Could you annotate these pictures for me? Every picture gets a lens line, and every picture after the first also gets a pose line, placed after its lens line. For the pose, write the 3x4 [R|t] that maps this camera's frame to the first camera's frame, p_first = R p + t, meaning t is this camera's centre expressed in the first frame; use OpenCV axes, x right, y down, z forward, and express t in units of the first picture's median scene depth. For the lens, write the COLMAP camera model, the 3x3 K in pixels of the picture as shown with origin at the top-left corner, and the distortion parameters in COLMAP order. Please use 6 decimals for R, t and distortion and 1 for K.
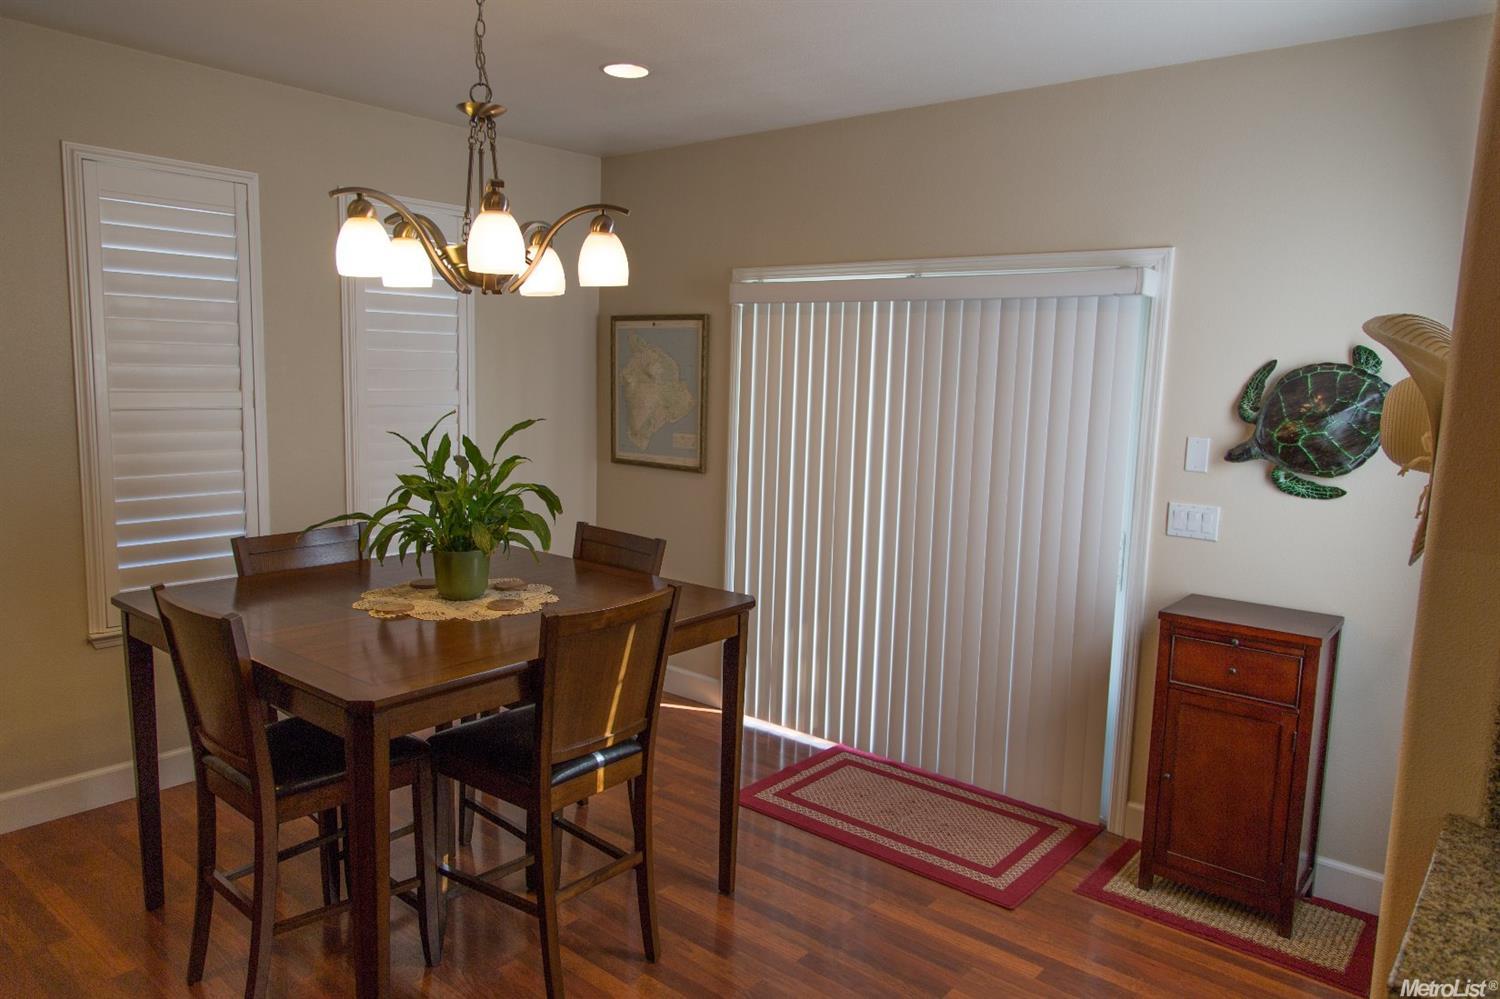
lens RADIAL K [[992.1, 0, 747.6], [0, 992.1, 503.8], [0, 0, 1]] dist [-0.001165, -0.000954]
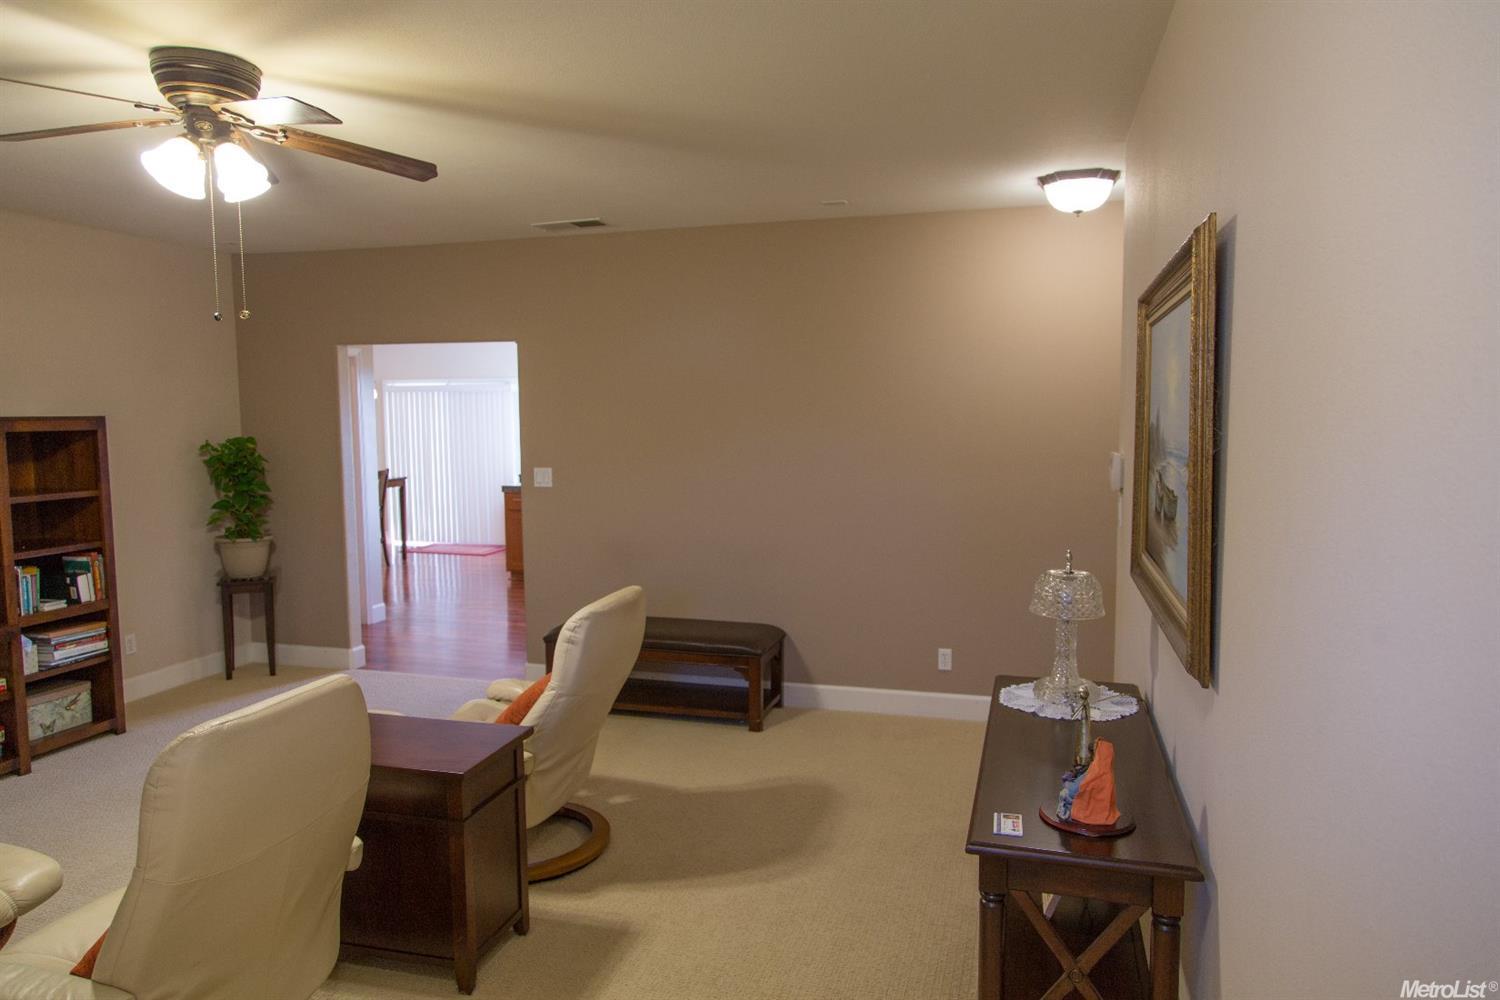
lens RADIAL K [[983.9, 0, 754.9], [0, 983.9, 505.9], [0, 0, 1]] dist [-0.001126, 0.001487]
pose [[0.914150, -0.073892, 0.398585, -0.279912], [0.087775, 0.996001, -0.016666, 0.381739], [-0.395760, 0.050221, 0.916980, -2.906630]]
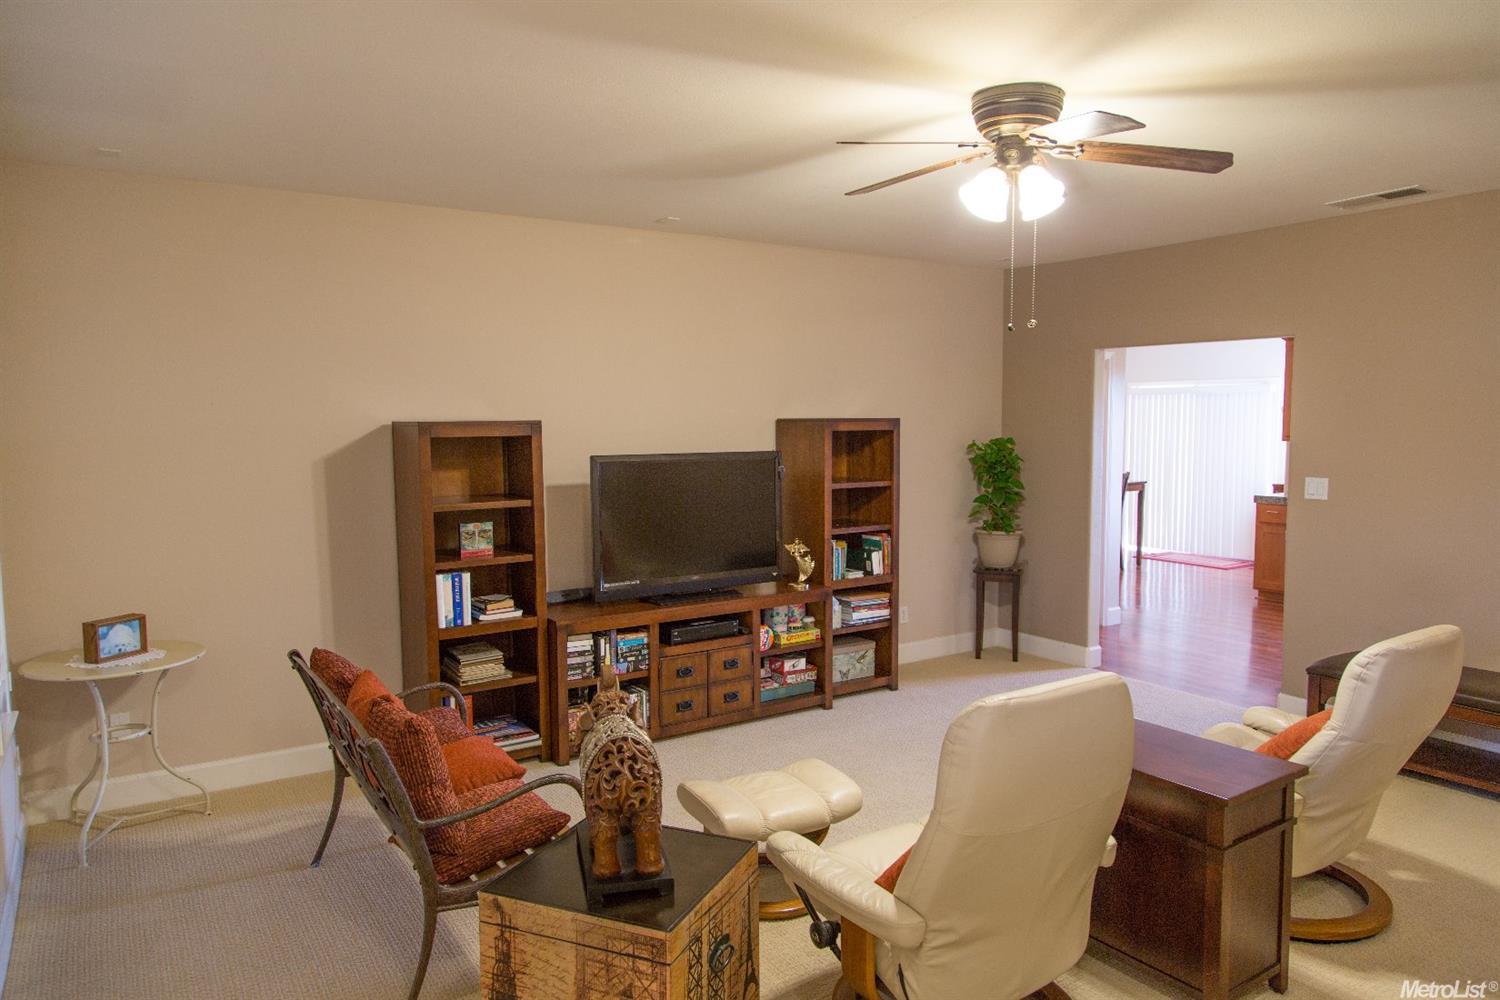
lens RADIAL K [[992.1, 0, 747.6], [0, 992.1, 504.3], [0, 0, 1]] dist [-0.001165, -0.000954]
pose [[0.955783, -0.009212, -0.293928, -0.325104], [-0.006438, 0.998614, -0.052231, 0.381470], [0.294002, 0.051814, 0.954399, -2.909446]]
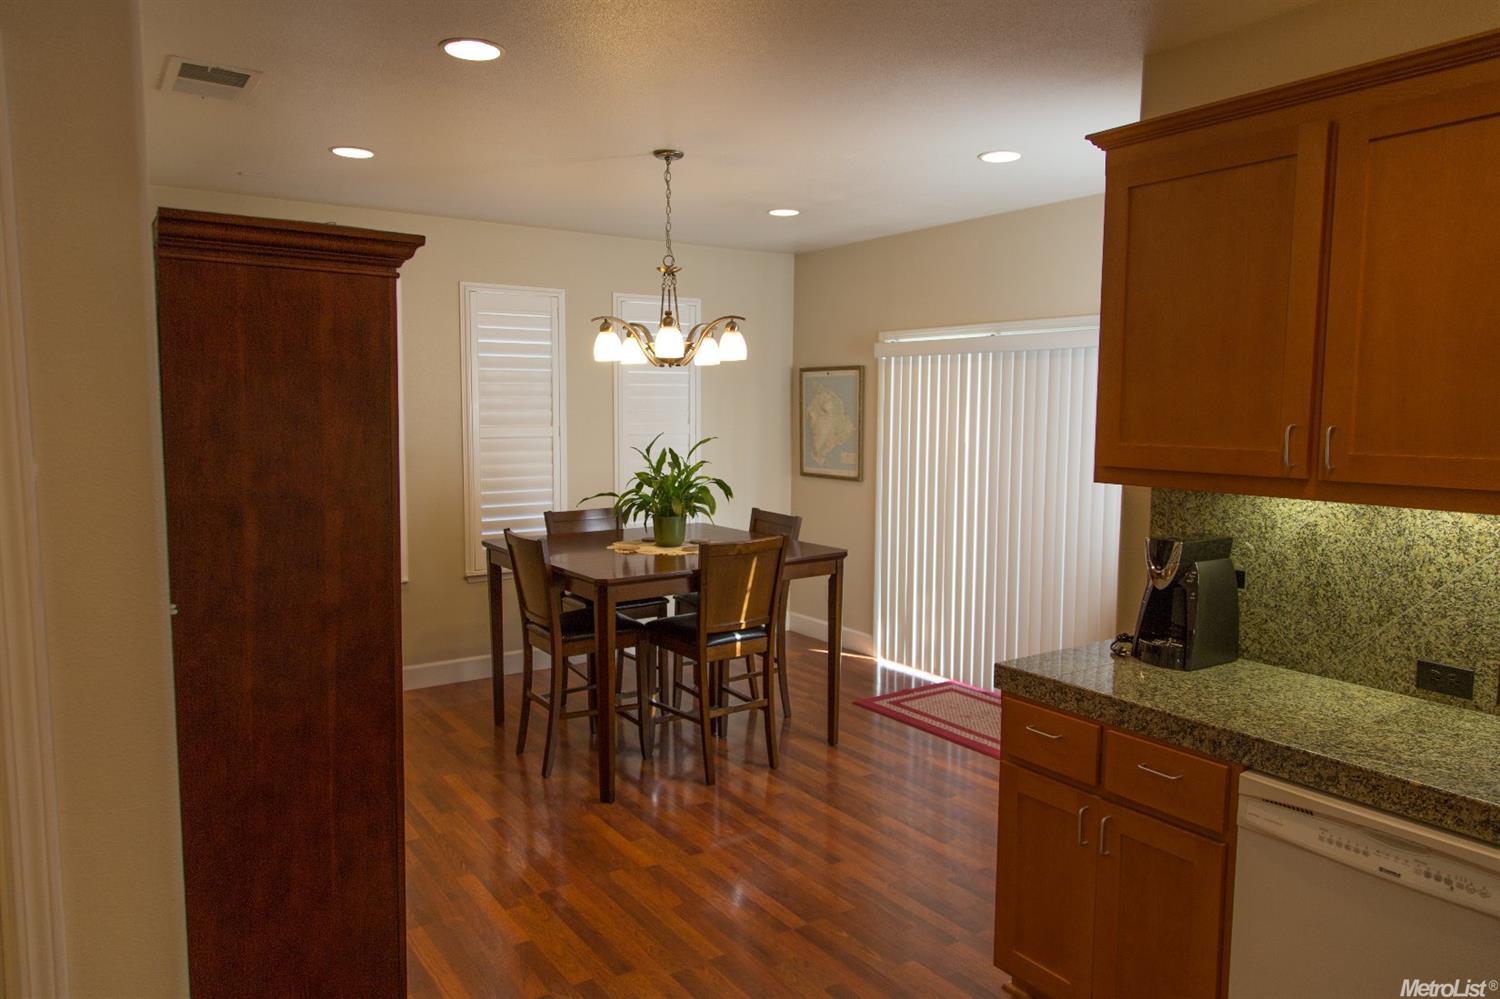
lens RADIAL K [[983.9, 0, 754.9], [0, 983.9, 505.4], [0, 0, 1]] dist [-0.001126, 0.001487]
pose [[0.962251, 0.003160, -0.272144, 0.286944], [-0.013061, 0.999317, -0.034575, 0.079098], [0.271849, 0.036824, 0.961635, -0.525836]]
